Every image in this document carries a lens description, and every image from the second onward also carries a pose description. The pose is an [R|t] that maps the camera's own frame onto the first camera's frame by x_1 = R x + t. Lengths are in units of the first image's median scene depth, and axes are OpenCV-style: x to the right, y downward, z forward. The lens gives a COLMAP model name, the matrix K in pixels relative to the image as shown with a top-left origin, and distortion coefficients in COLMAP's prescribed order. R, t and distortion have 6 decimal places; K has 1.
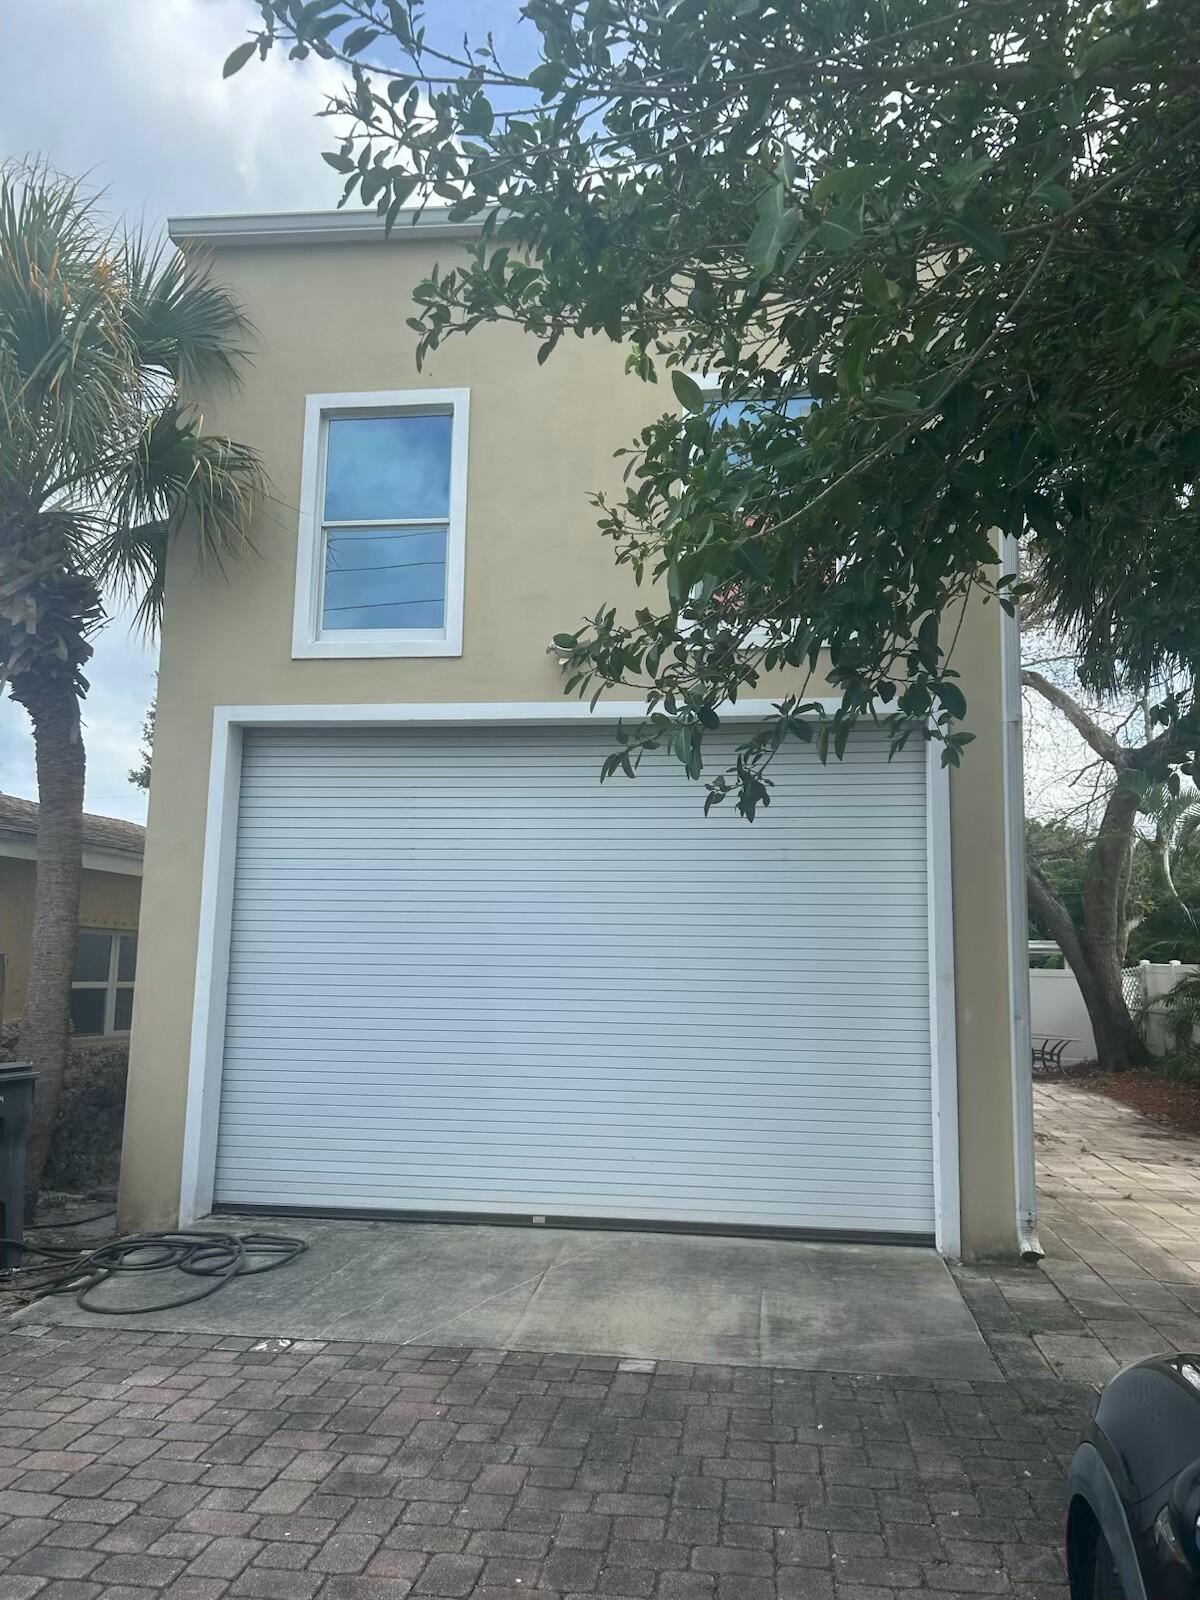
lens RADIAL K [[1212.2, 0, 600.0], [0, 1212.2, 800.0], [0, 0, 1]] dist [0.031667, 0.001380]
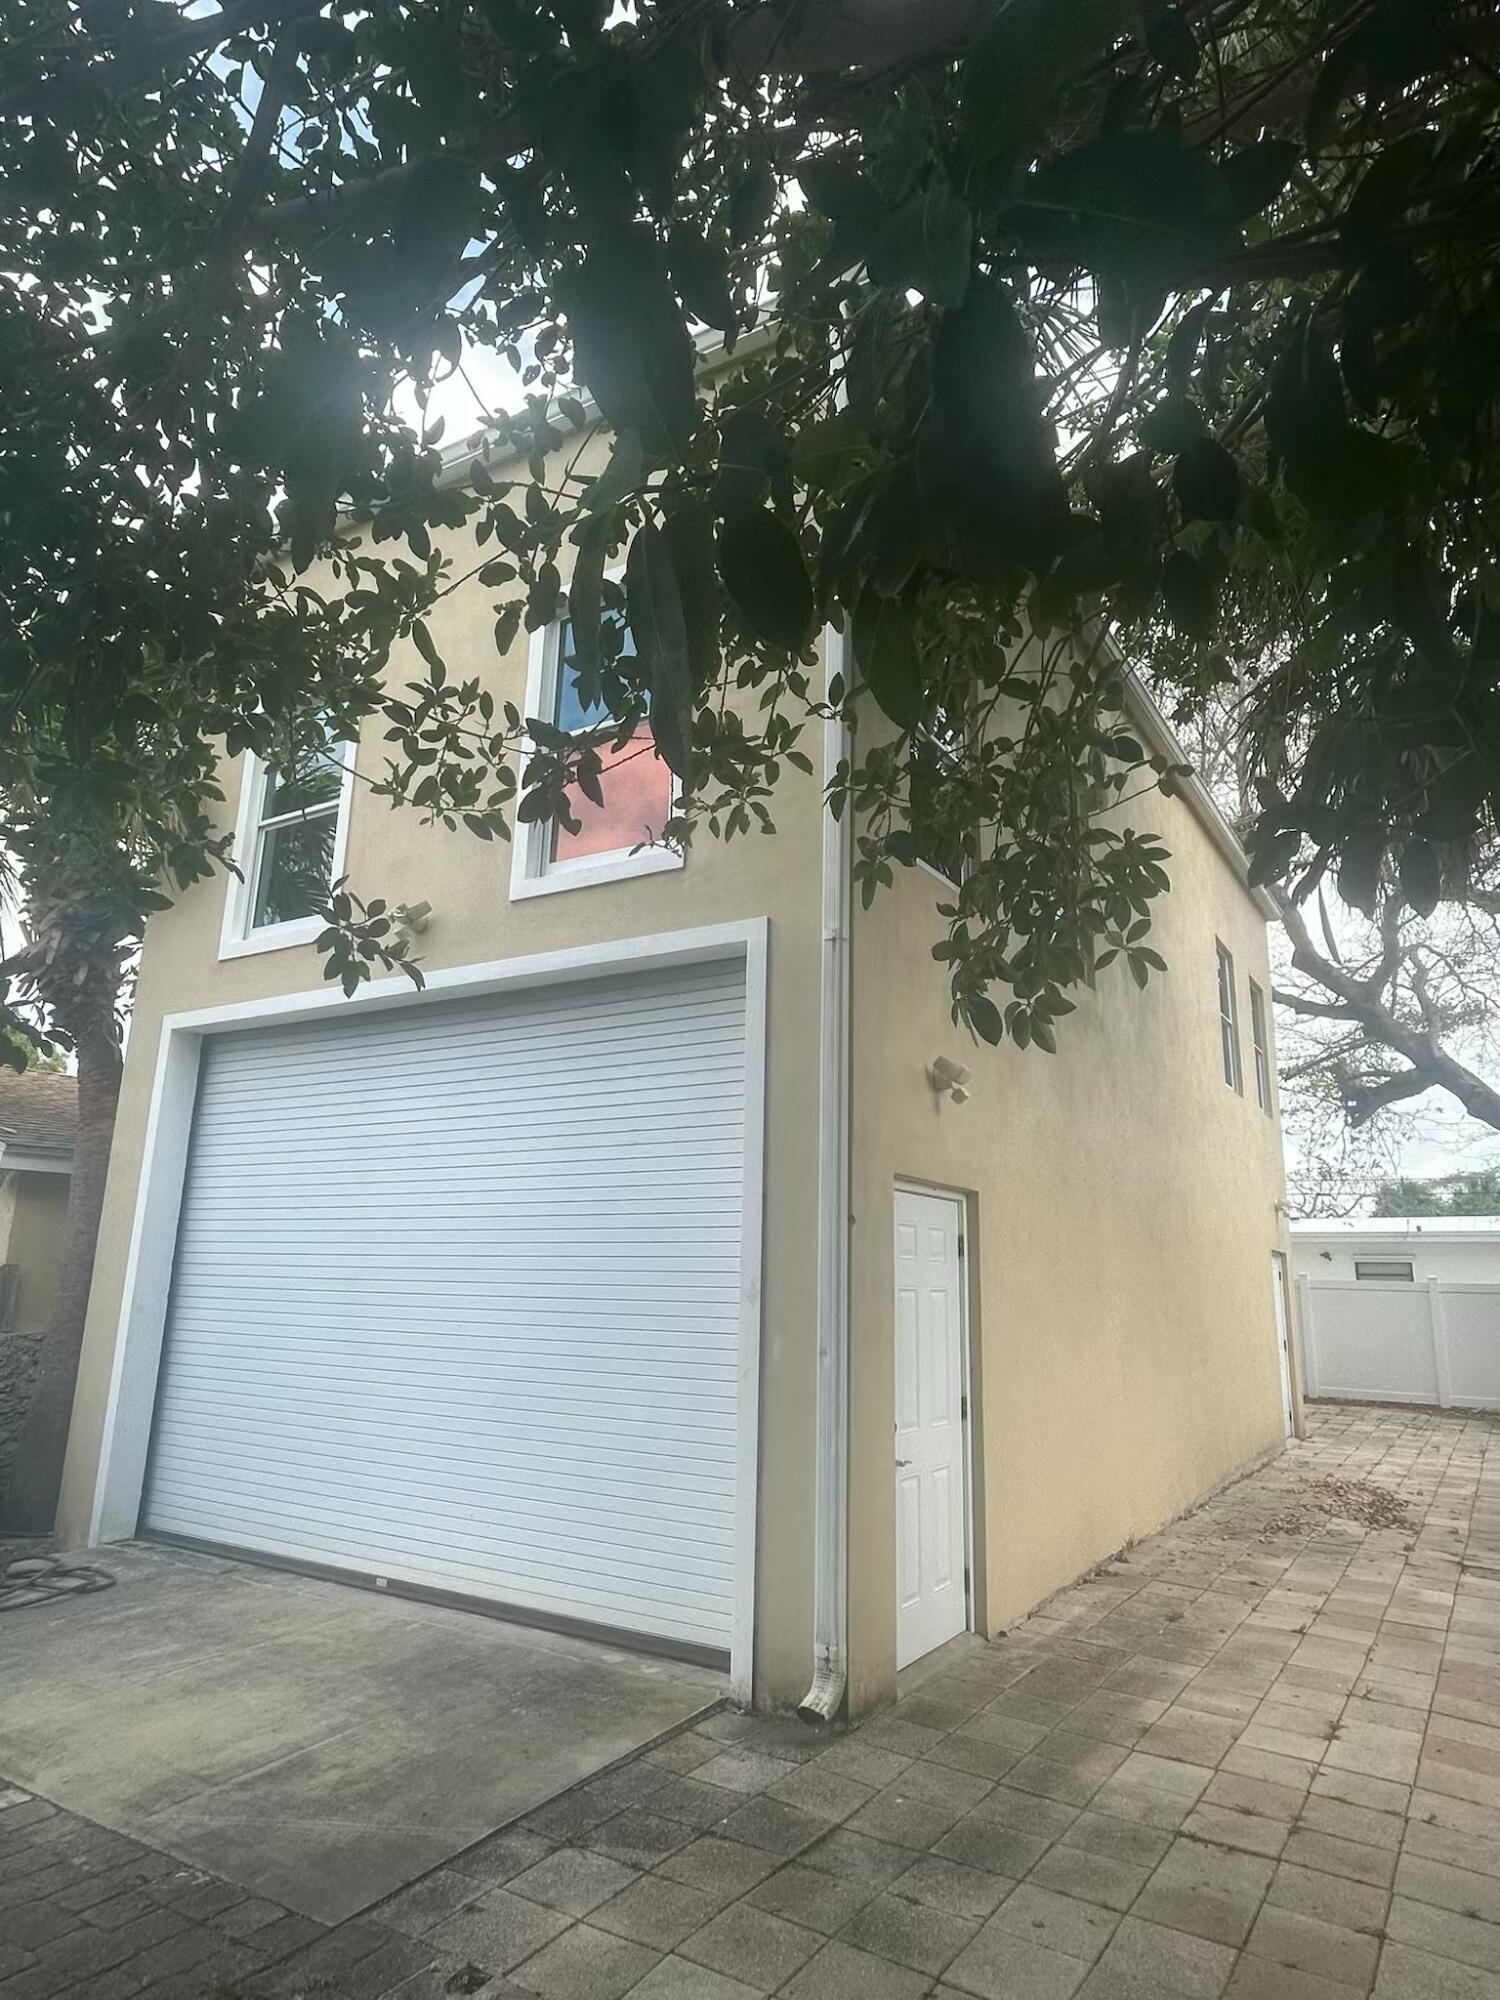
lens RADIAL K [[1185.1, 0, 750.0], [0, 1185.1, 1000.0], [0, 0, 1]] dist [0.004943, 0.003177]
pose [[0.912198, -0.090588, -0.399611, 0.758432], [0.049119, 0.992398, -0.112841, 0.066339], [0.406795, 0.083305, 0.909713, 0.437662]]
